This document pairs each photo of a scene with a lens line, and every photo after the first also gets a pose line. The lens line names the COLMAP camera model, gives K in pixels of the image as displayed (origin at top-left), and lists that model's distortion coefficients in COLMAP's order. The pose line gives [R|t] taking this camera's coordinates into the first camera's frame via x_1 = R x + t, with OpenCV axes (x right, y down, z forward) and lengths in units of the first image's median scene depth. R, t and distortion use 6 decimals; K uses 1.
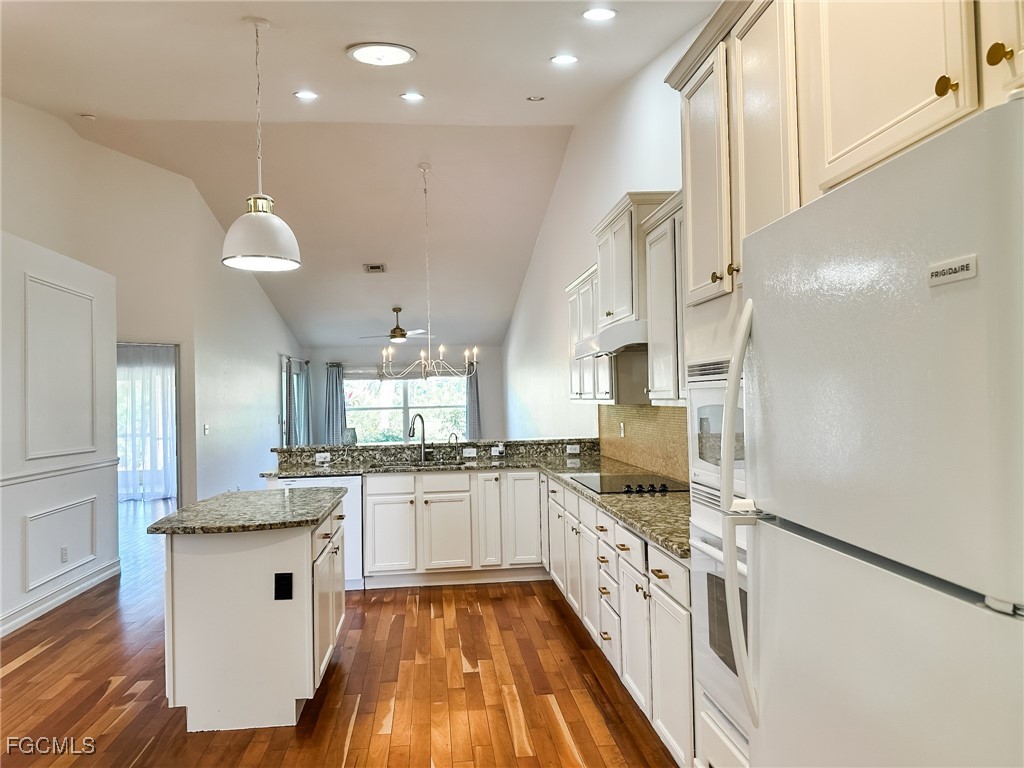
lens RADIAL K [[715.8, 0, 508.9], [0, 715.8, 390.0], [0, 0, 1]] dist [0.126505, -0.190373]
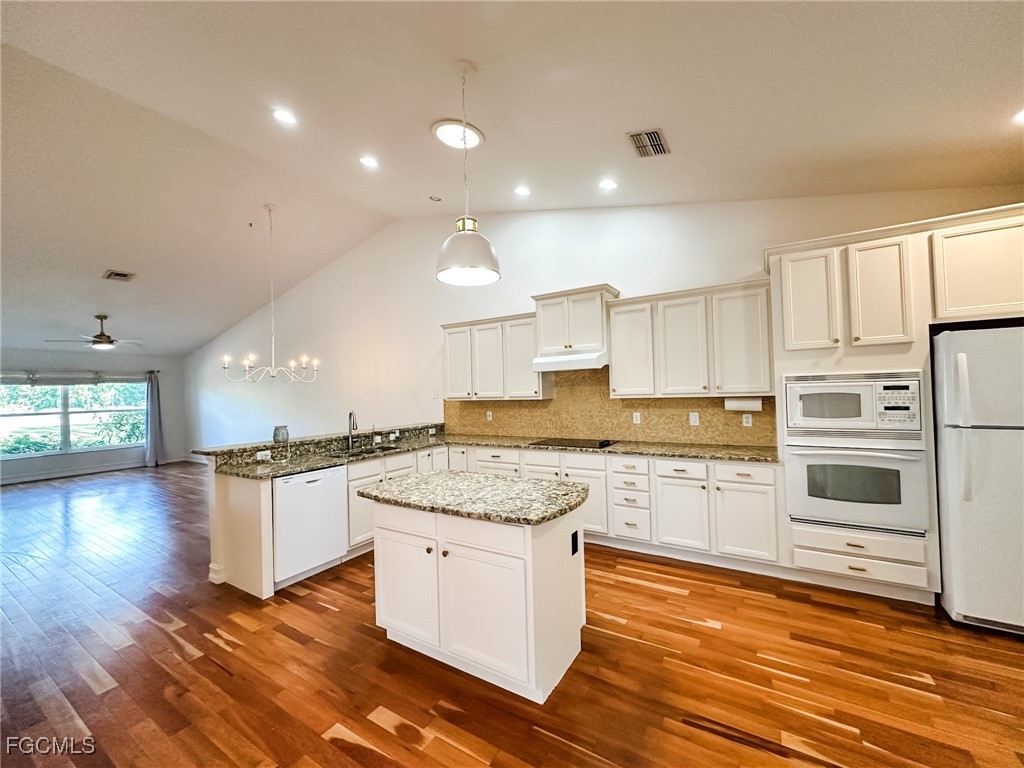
lens RADIAL K [[407.9, 0, 512.0], [0, 407.9, 384.0], [0, 0, 1]] dist [-0.001810, 0.000929]
pose [[0.616103, 0.018758, 0.787442, -0.488523], [0.005168, 0.999599, -0.027855, 0.007857], [-0.787648, 0.021231, 0.615759, 0.338234]]
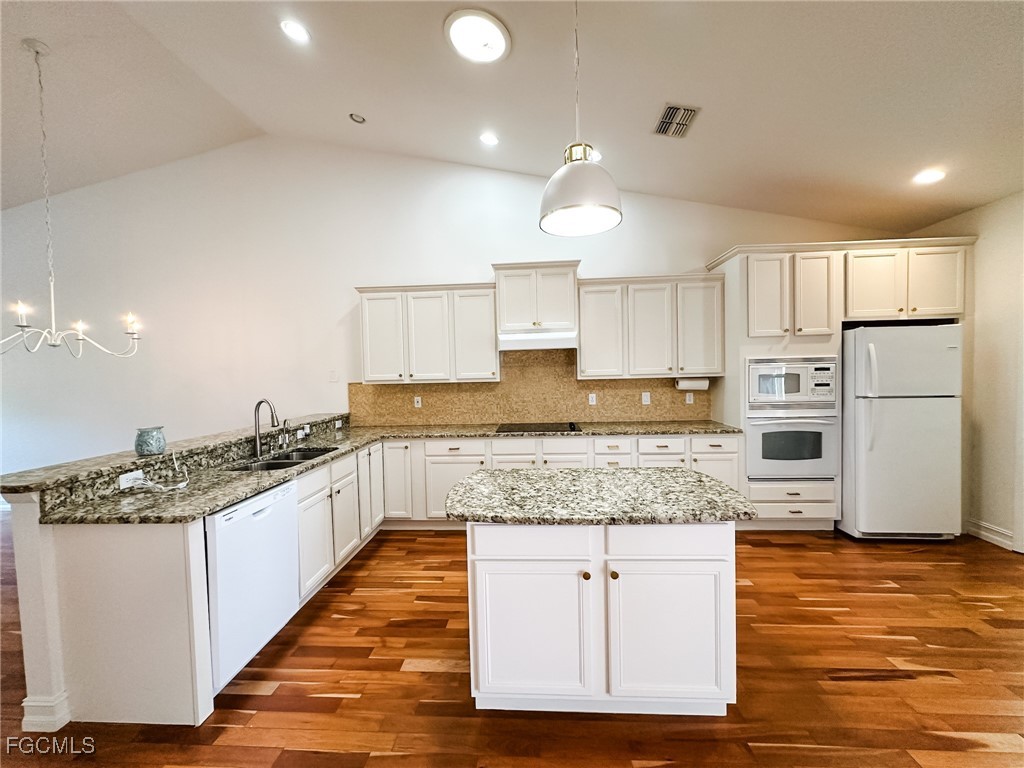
lens RADIAL K [[407.9, 0, 512.0], [0, 407.9, 384.0], [0, 0, 1]] dist [-0.001810, 0.000929]
pose [[0.169976, -0.012628, 0.985367, -0.521690], [0.009214, 0.999895, 0.011225, 0.012224], [-0.985405, 0.007171, 0.170075, 0.609697]]
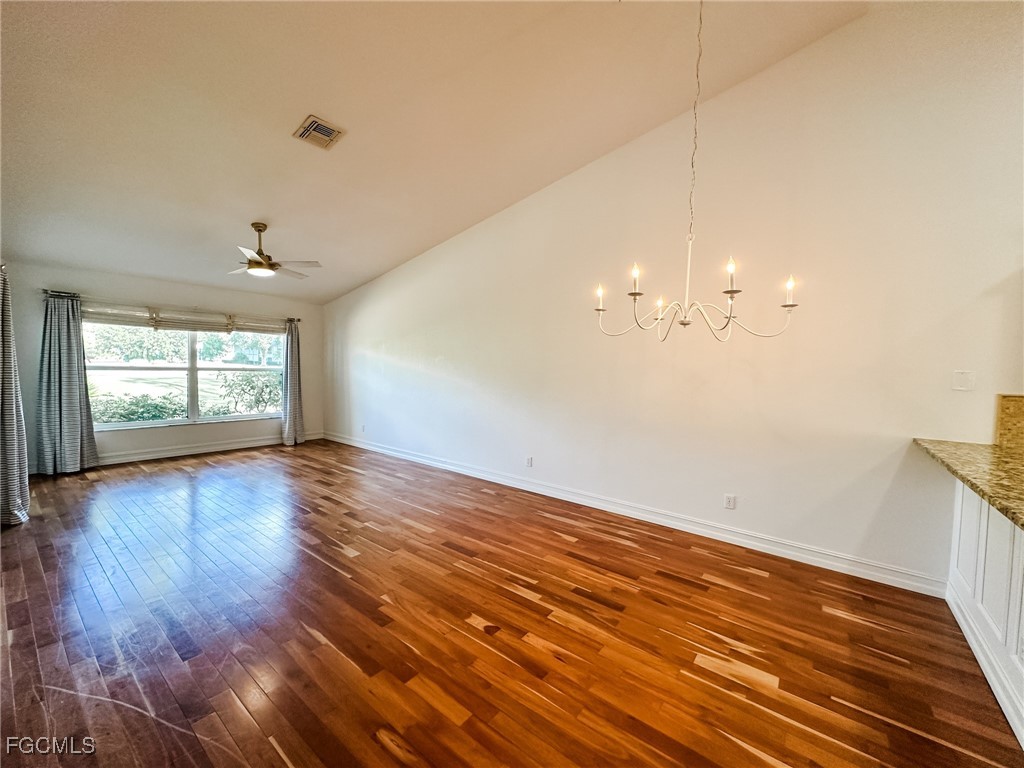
lens RADIAL K [[407.9, 0, 512.0], [0, 407.9, 384.0], [0, 0, 1]] dist [-0.001810, 0.000929]
pose [[0.691485, 0.012878, 0.722276, -0.515226], [-0.054918, 0.997885, 0.034785, 0.017614], [-0.720300, -0.063719, 0.690730, 1.081140]]
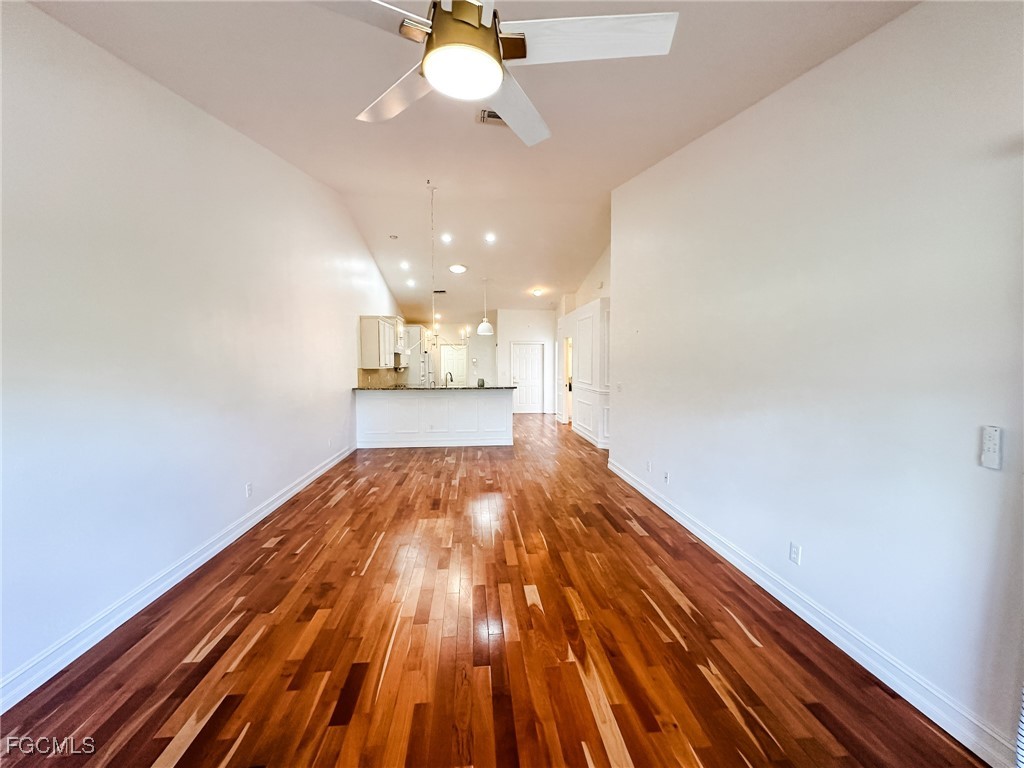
lens RADIAL K [[407.9, 0, 512.0], [0, 407.9, 384.0], [0, 0, 1]] dist [-0.001810, 0.000929]
pose [[-0.999624, 0.025373, 0.010428, -0.327162], [0.025775, 0.998849, 0.040459, 0.023158], [-0.009389, 0.040713, -0.999127, 2.126040]]
